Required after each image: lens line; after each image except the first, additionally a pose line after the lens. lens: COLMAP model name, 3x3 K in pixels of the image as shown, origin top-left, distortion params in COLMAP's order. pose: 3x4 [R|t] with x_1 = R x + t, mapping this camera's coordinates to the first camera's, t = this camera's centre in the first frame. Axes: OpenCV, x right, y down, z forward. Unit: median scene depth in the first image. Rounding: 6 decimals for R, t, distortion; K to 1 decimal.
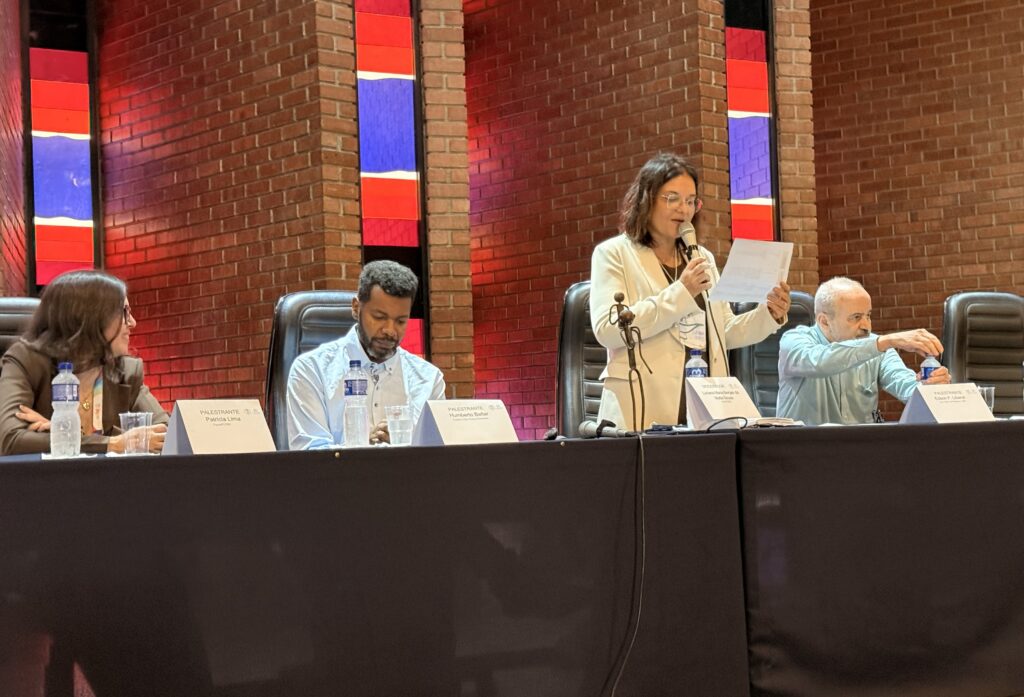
lens RADIAL K [[1523.2, 0, 581.2], [0, 1523.2, 316.6], [0, 0, 1]] dist [0.381245, -1.534856]
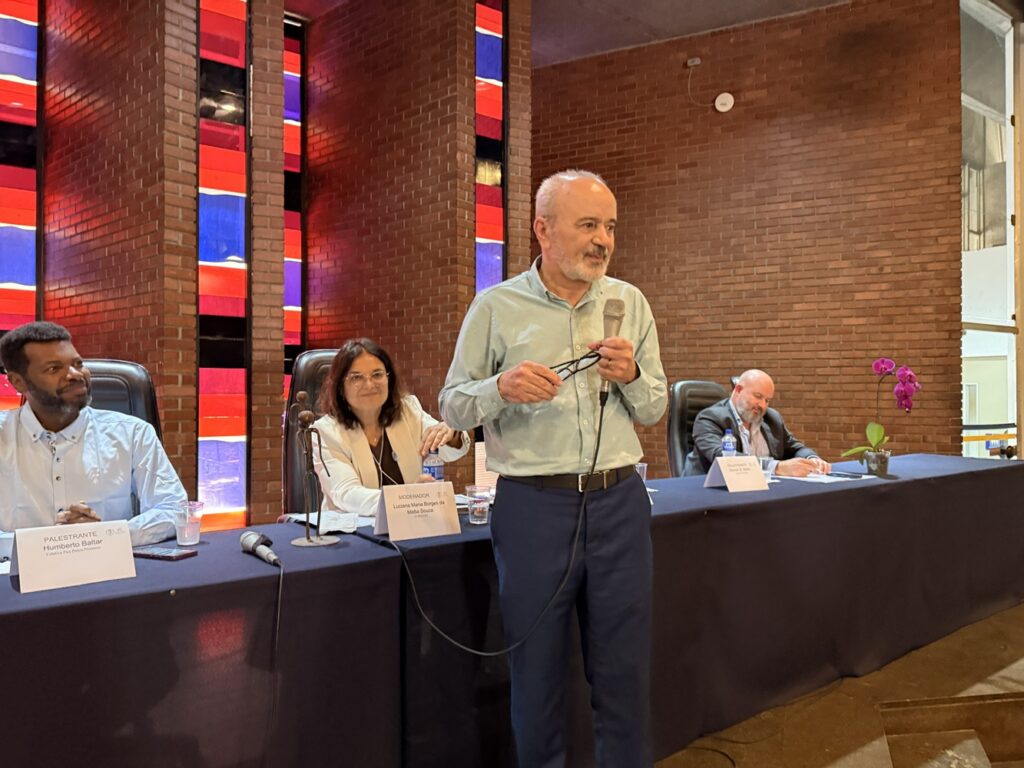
lens RADIAL K [[742.3, 0, 512.0], [0, 742.3, 384.0], [0, 0, 1]] dist [0.125108, -0.184566]
pose [[0.992545, 0.039908, 0.115157, 0.058894], [-0.045589, 0.997848, 0.047125, -0.028262], [-0.113029, -0.052024, 0.992229, 0.286559]]
